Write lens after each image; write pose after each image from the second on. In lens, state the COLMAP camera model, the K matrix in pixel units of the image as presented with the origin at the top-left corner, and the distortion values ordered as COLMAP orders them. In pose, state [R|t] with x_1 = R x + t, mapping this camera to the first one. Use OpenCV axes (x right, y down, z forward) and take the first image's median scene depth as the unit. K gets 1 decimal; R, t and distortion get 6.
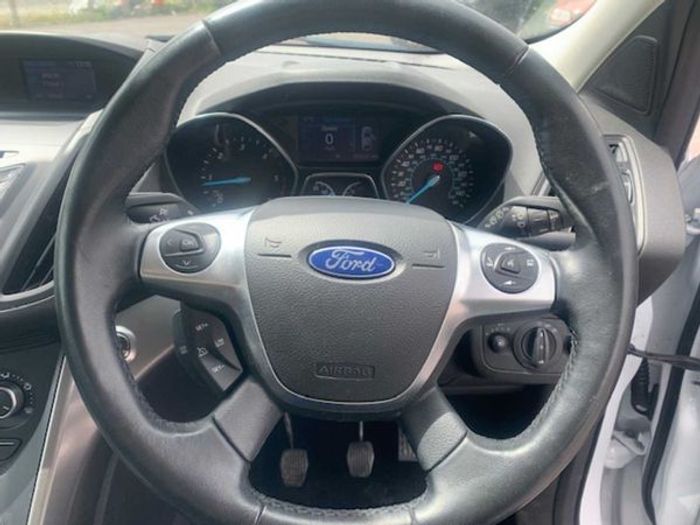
lens RADIAL K [[543.4, 0, 350.0], [0, 543.4, 262.5], [0, 0, 1]] dist [0.010046, 0.003058]
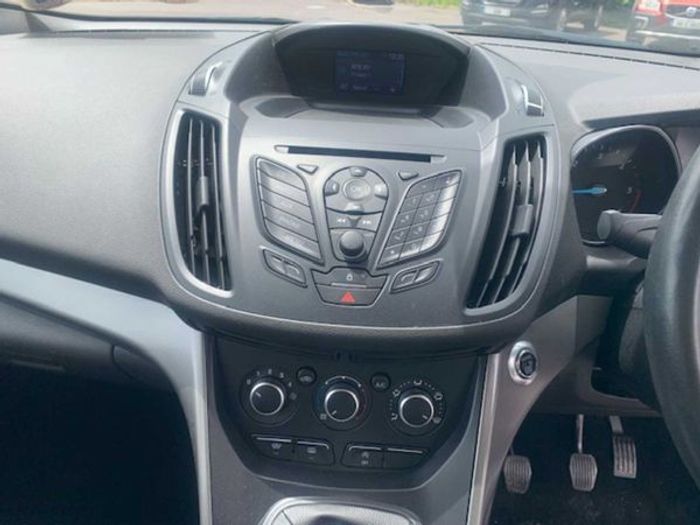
lens RADIAL K [[534.2, 0, 346.9], [0, 534.2, 258.9], [0, 0, 1]] dist [0.091485, -0.164672]
pose [[0.994639, 0.074251, -0.071974, -0.699460], [-0.072080, 0.996875, 0.032312, -0.038875], [0.074149, -0.026951, 0.996883, 0.026227]]
